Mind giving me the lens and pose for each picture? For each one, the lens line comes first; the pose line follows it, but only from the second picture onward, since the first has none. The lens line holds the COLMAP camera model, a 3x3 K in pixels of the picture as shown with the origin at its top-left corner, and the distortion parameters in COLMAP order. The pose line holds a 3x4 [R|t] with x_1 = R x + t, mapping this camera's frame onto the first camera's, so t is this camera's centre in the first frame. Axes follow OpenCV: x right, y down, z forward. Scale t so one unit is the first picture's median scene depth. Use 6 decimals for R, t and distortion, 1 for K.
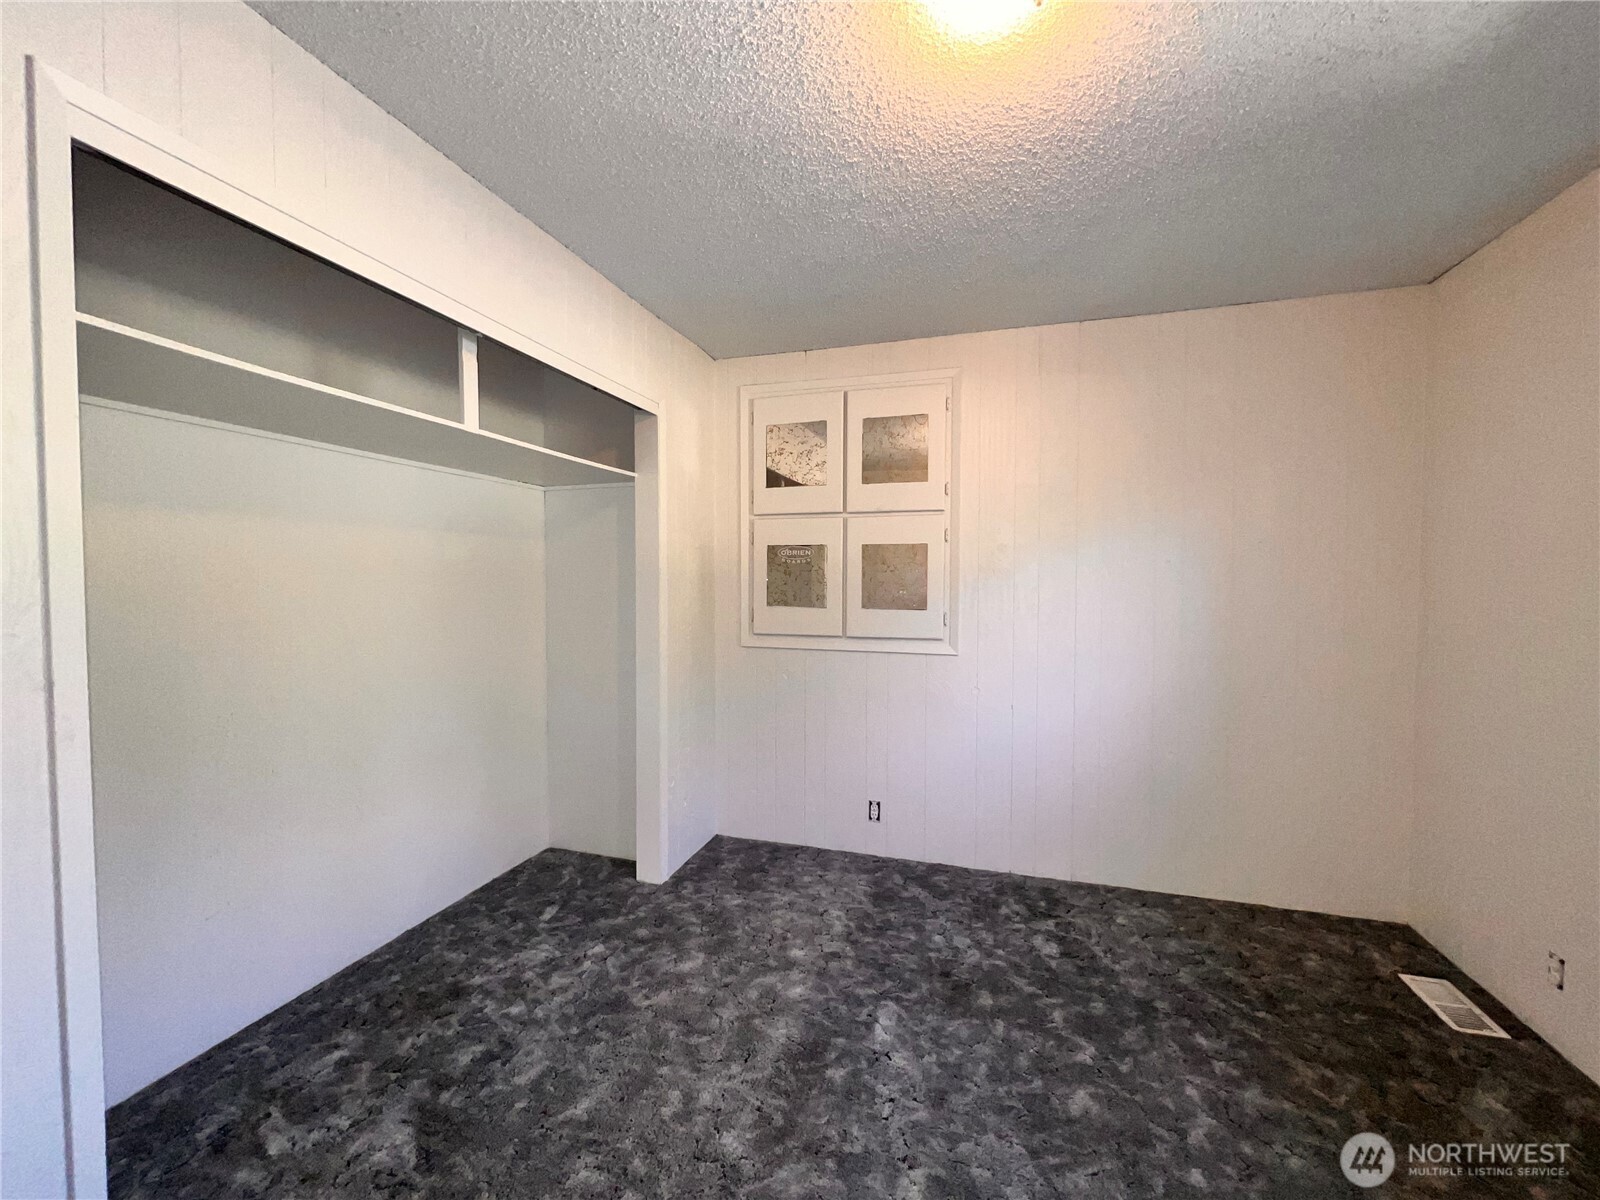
lens RADIAL K [[643.2, 0, 796.6], [0, 643.2, 597.7], [0, 0, 1]] dist [-0.003649, 0.000659]
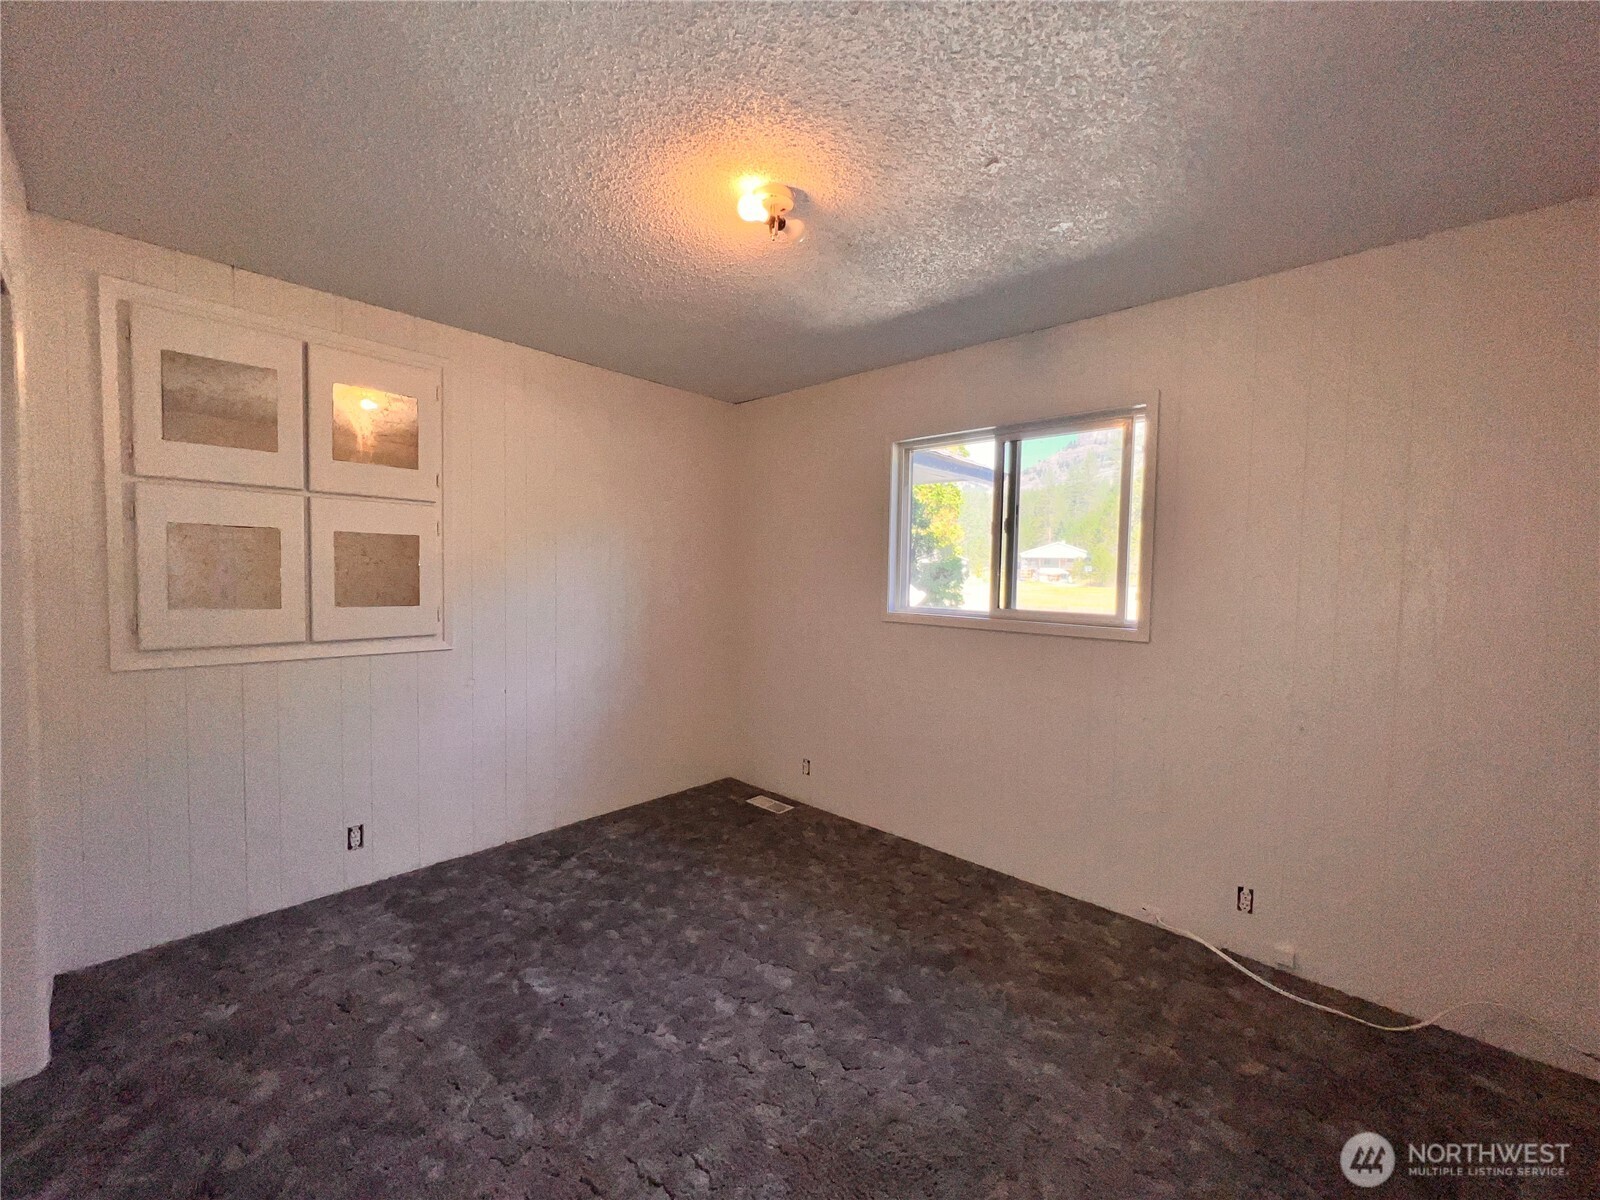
lens RADIAL K [[643.2, 0, 792.3], [0, 643.2, 600.8], [0, 0, 1]] dist [-0.003649, 0.000659]
pose [[0.433248, -0.034863, 0.900600, -0.502391], [0.014536, 0.999392, 0.031695, -0.011493], [-0.901157, -0.000641, 0.433491, 0.109989]]
